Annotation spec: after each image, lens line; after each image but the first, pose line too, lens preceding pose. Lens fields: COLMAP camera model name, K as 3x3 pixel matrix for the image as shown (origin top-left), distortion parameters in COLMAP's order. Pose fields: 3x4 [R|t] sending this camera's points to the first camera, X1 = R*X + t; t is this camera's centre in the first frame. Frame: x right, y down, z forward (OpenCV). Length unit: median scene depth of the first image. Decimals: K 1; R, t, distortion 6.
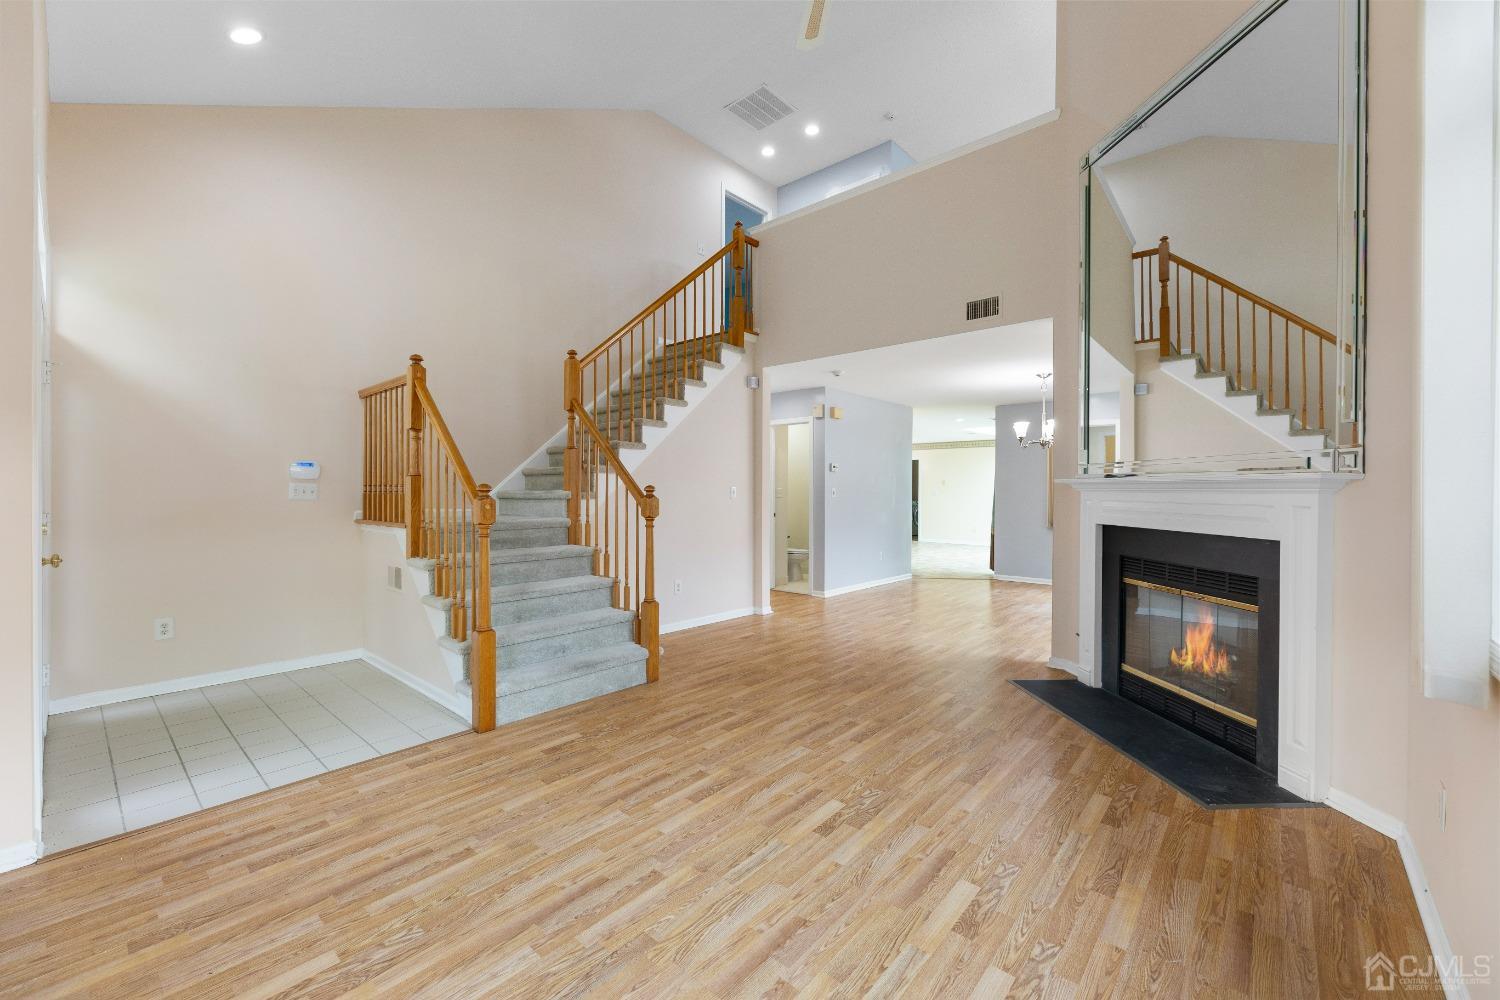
lens RADIAL K [[600.6, 0, 754.7], [0, 600.6, 493.1], [0, 0, 1]] dist [-0.000012, -0.000140]
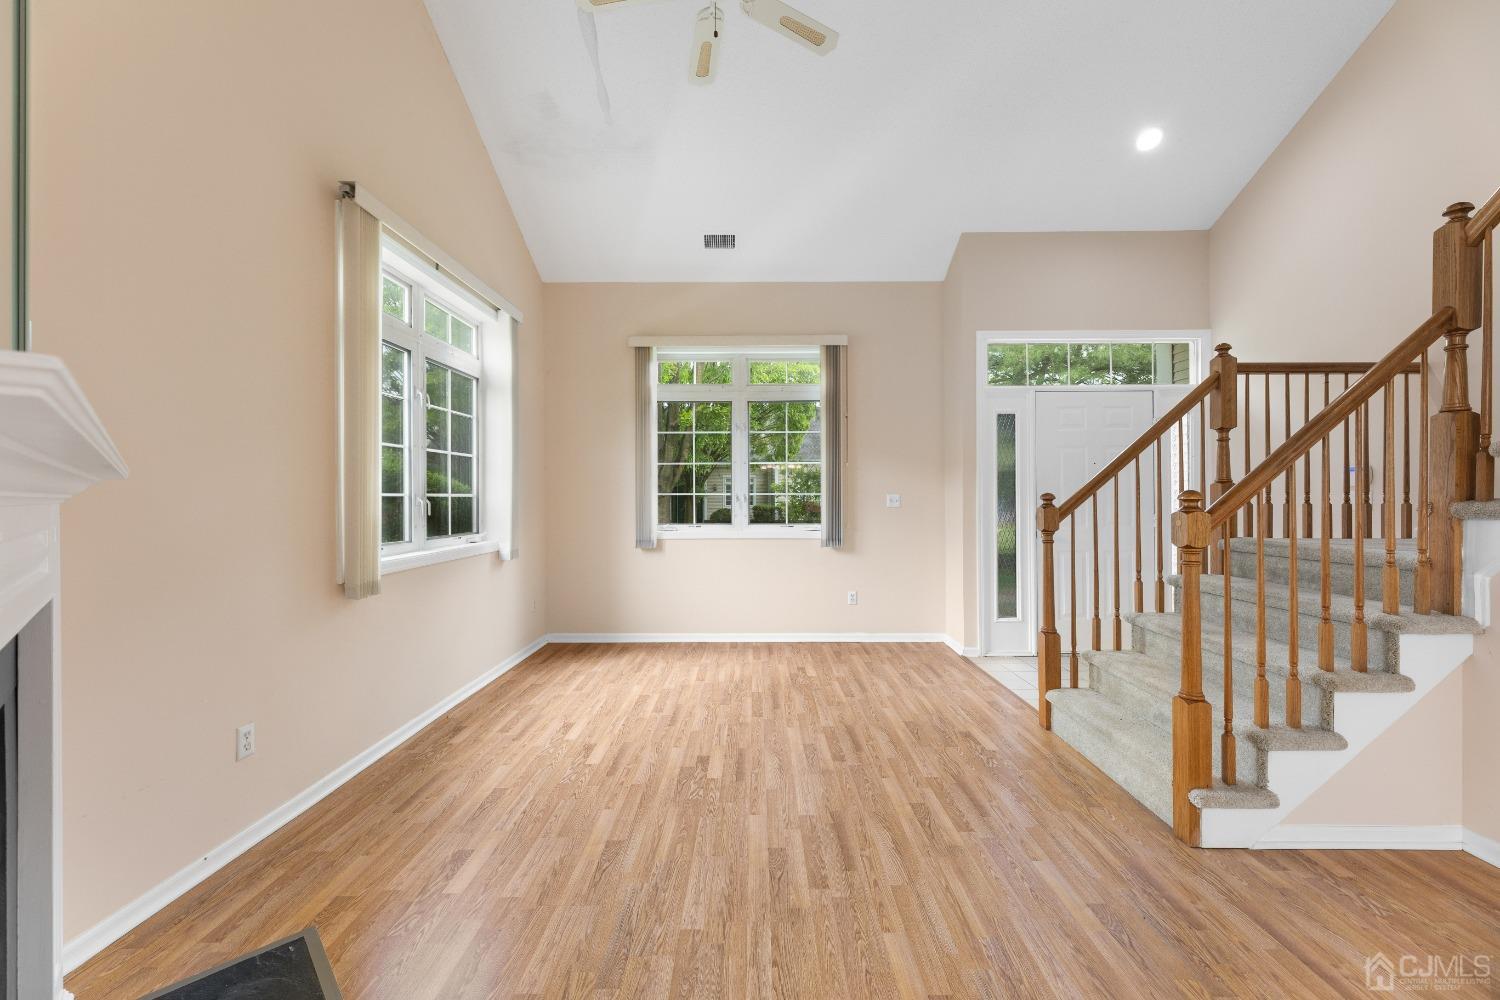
lens RADIAL K [[600.6, 0, 754.0], [0, 600.6, 495.7], [0, 0, 1]] dist [-0.000012, -0.000140]
pose [[-0.756365, -0.004363, -0.654136, 0.858972], [-0.005652, 0.999984, -0.000135, -0.010547], [0.654126, 0.003595, -0.756377, 1.988318]]
